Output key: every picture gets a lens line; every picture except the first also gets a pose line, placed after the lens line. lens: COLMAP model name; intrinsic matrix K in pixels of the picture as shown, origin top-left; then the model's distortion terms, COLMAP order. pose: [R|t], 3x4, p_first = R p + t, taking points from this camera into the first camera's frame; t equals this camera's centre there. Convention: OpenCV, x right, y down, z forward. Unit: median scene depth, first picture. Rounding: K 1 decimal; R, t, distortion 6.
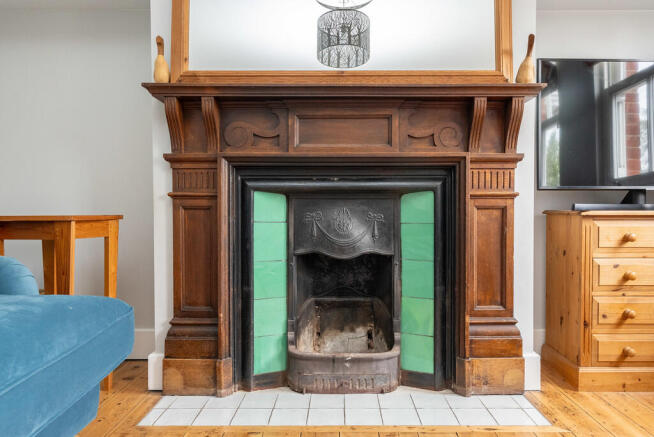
lens RADIAL K [[456.7, 0, 324.6], [0, 456.7, 219.1], [0, 0, 1]] dist [0.003077, -0.002404]
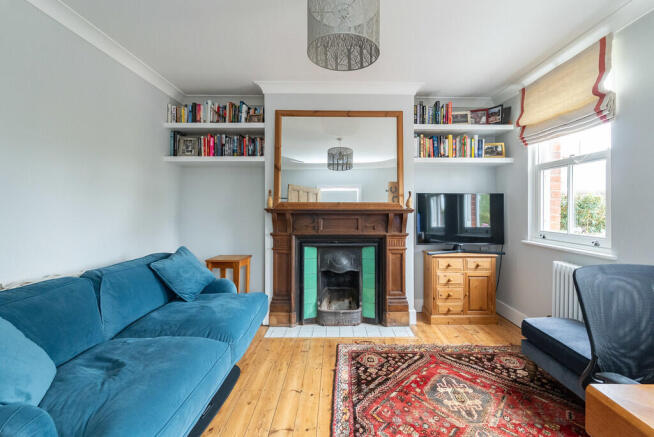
lens RADIAL K [[291.5, 0, 331.9], [0, 291.5, 214.8], [0, 0, 1]] dist [-0.000932, -0.000493]
pose [[0.999851, 0.003331, 0.016962, -0.031054], [-0.003014, 0.999821, -0.018669, -0.211064], [-0.017021, 0.018615, 0.999682, -0.643879]]
